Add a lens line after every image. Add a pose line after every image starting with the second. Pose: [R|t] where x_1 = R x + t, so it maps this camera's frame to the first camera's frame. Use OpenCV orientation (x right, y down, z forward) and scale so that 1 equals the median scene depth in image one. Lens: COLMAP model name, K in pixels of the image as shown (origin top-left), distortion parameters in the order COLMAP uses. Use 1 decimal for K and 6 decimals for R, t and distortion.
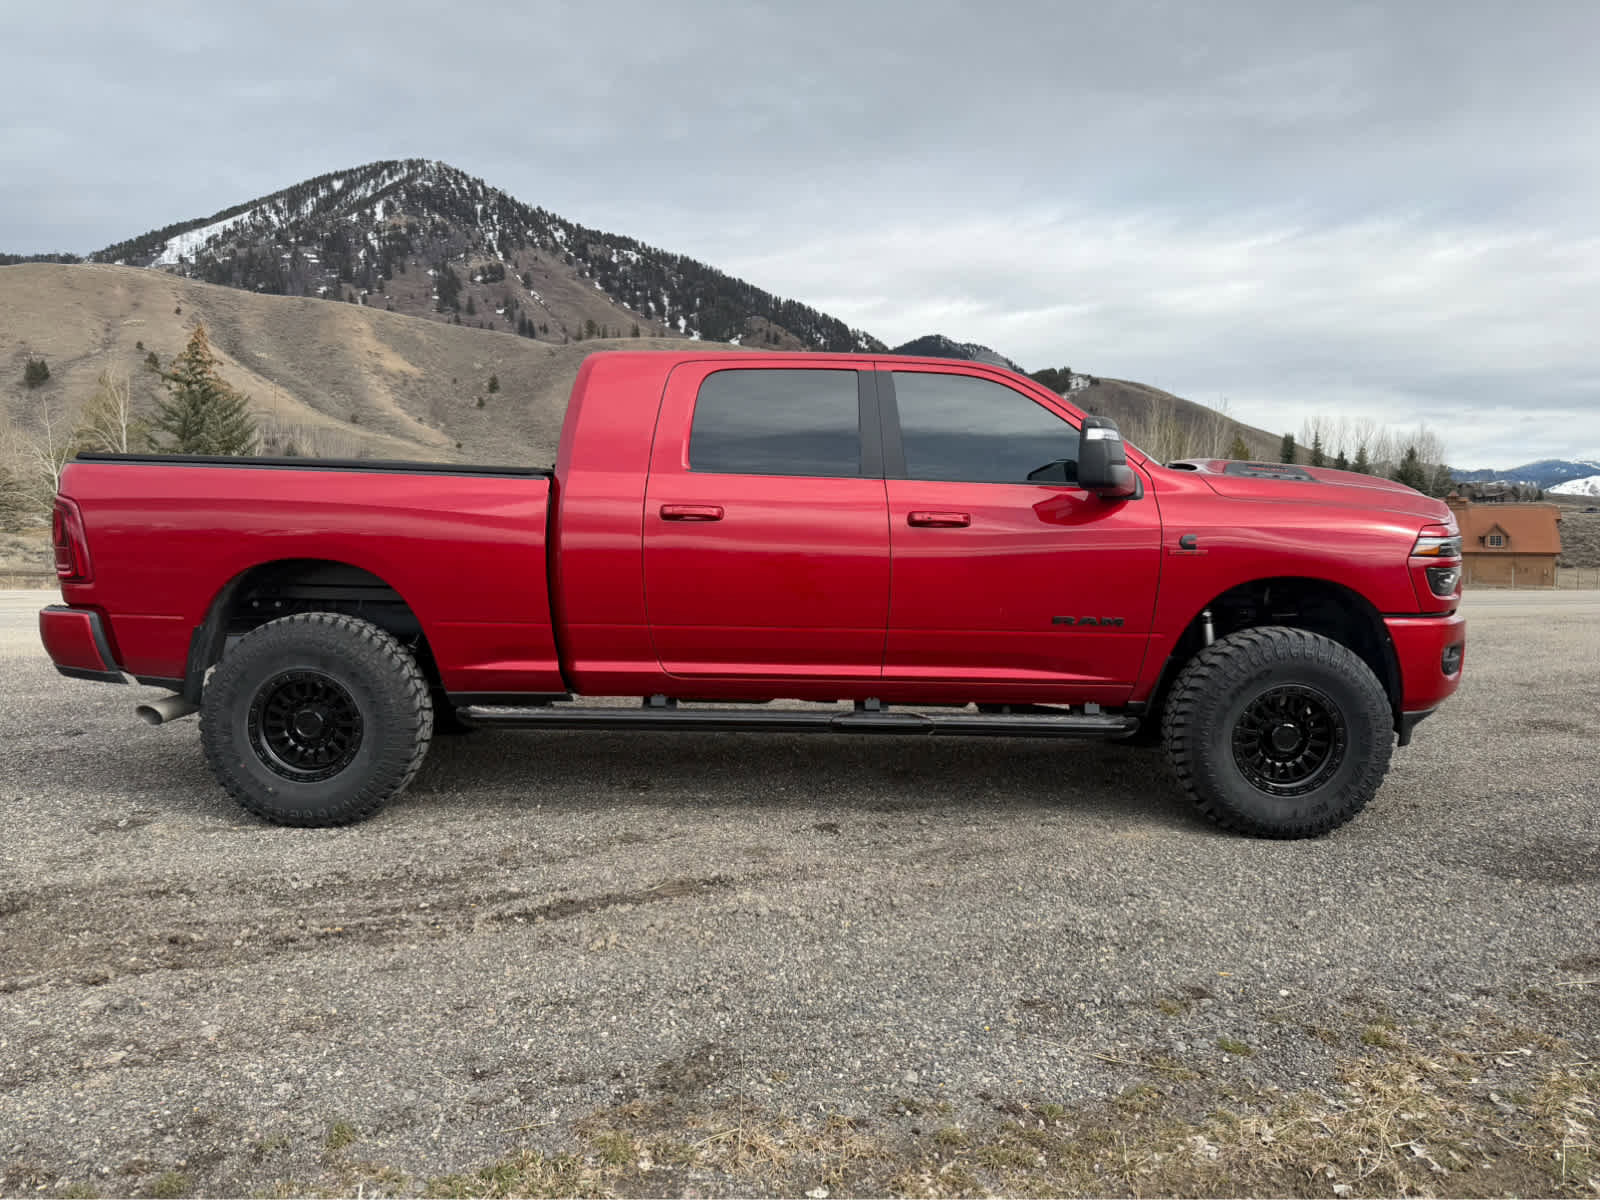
lens RADIAL K [[1180.9, 0, 818.4], [0, 1180.9, 632.4], [0, 0, 1]] dist [0.043866, -0.064296]
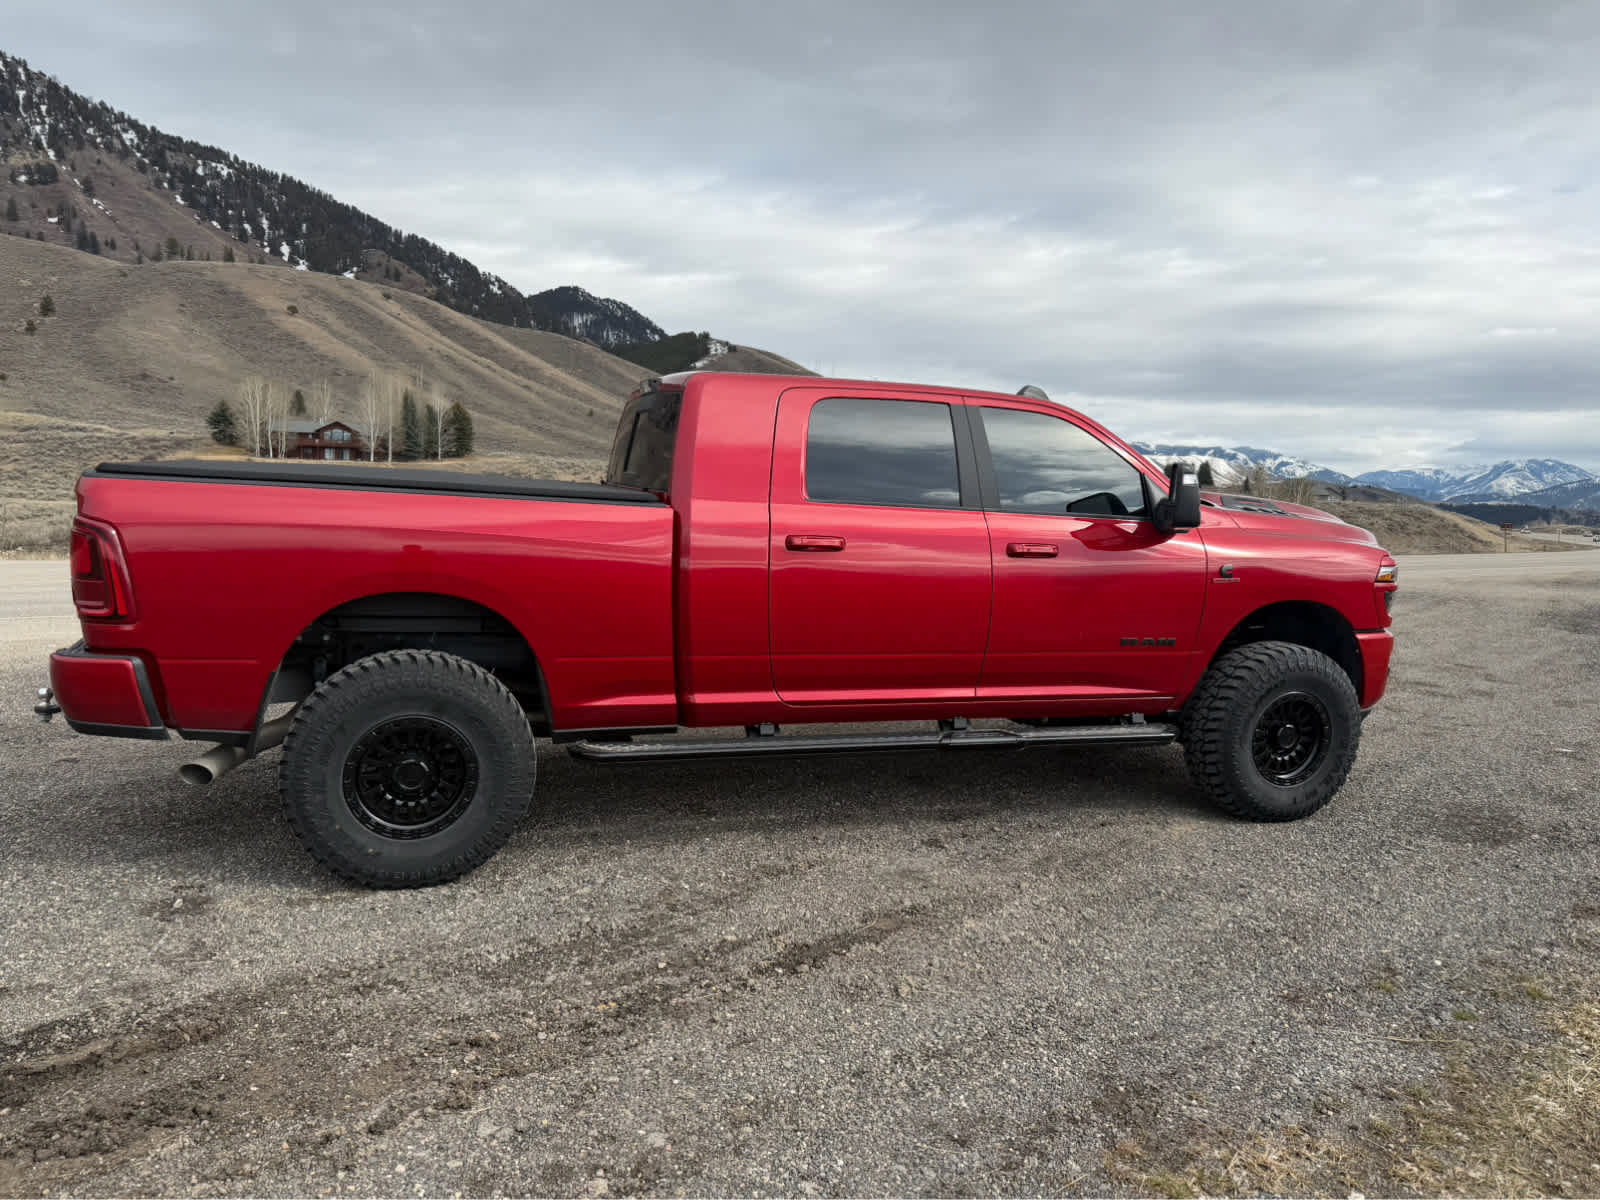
lens RADIAL K [[1180.9, 0, 818.4], [0, 1180.9, 632.4], [0, 0, 1]] dist [0.043866, -0.064296]
pose [[0.940640, -0.019838, 0.338827, -0.434879], [0.006343, 0.999143, 0.040891, -0.064722], [-0.339348, -0.036315, 0.939960, 0.052322]]
